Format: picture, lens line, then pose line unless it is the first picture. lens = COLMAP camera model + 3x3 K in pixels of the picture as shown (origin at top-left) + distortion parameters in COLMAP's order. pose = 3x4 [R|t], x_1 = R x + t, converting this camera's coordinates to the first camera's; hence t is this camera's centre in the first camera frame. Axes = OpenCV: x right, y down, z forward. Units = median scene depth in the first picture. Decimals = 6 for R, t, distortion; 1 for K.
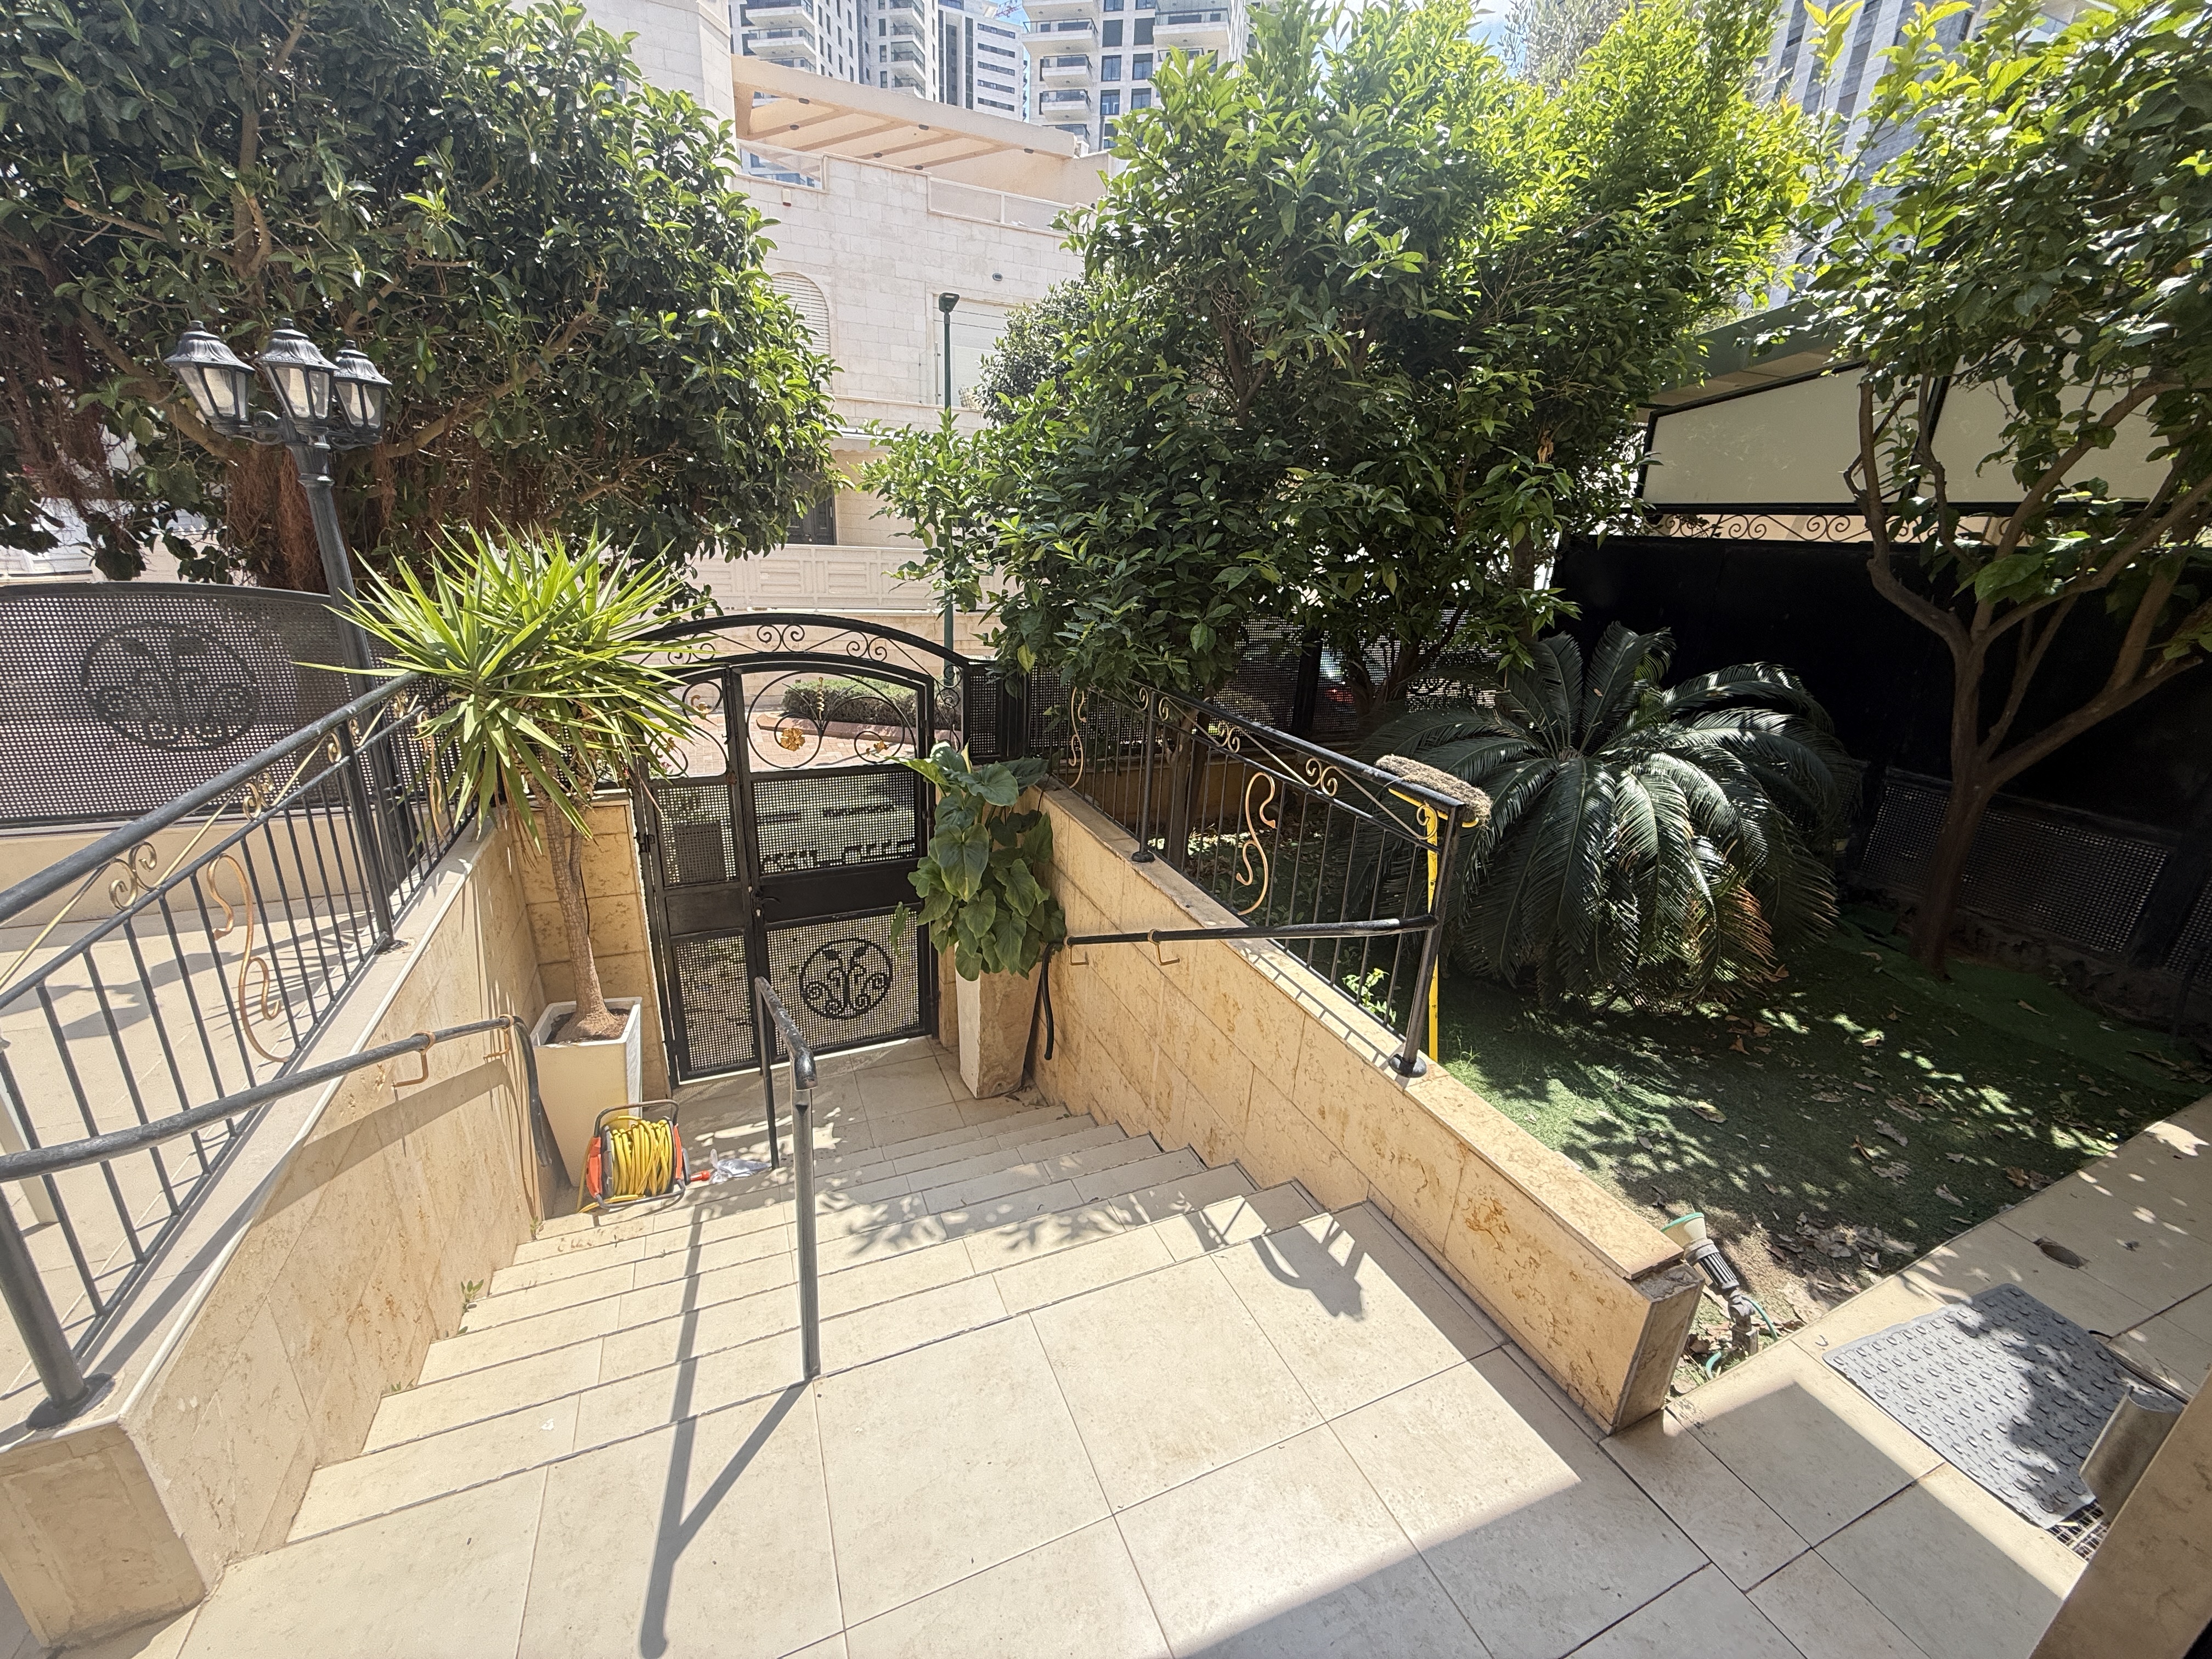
lens RADIAL K [[879.9, 0, 1104.6], [0, 879.9, 829.2], [0, 0, 1]] dist [-0.000905, -0.000305]
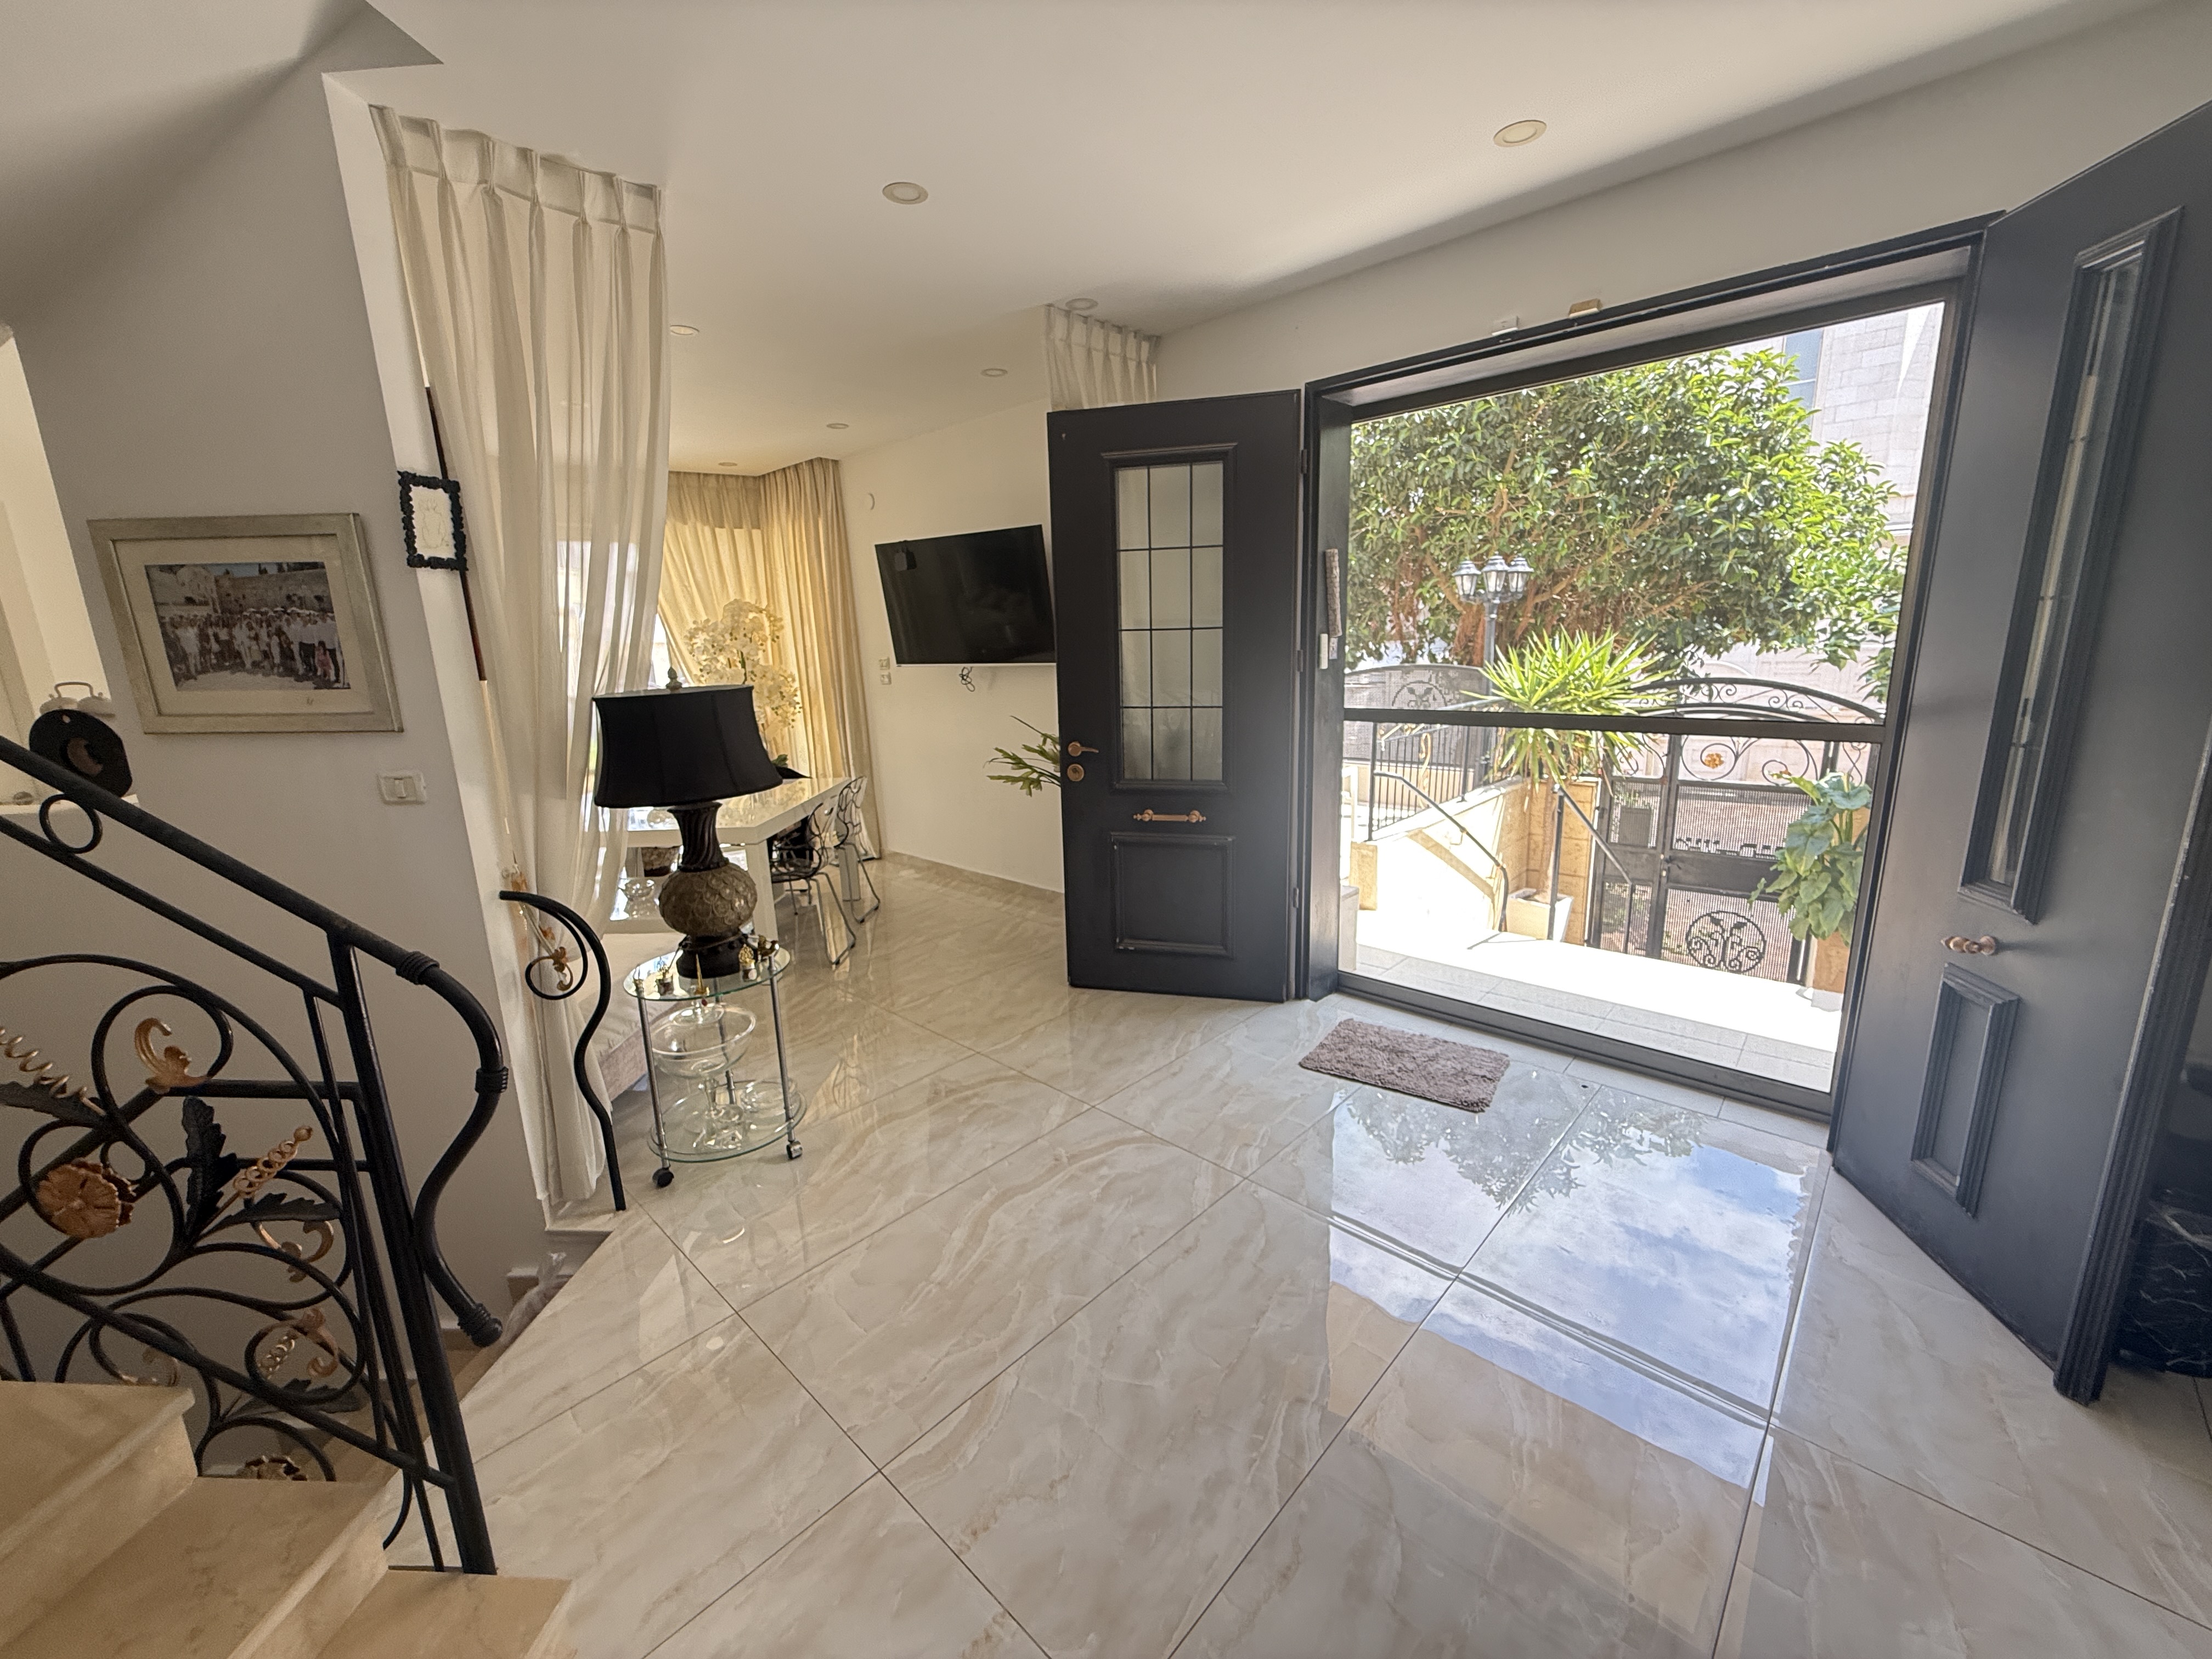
lens RADIAL K [[879.9, 0, 1101.7], [0, 879.9, 827.9], [0, 0, 1]] dist [-0.000905, -0.000305]
pose [[0.426143, 0.133195, -0.894797, 0.558880], [-0.248957, 0.968177, 0.025554, 0.231039], [0.869725, 0.211877, 0.445742, -0.552916]]
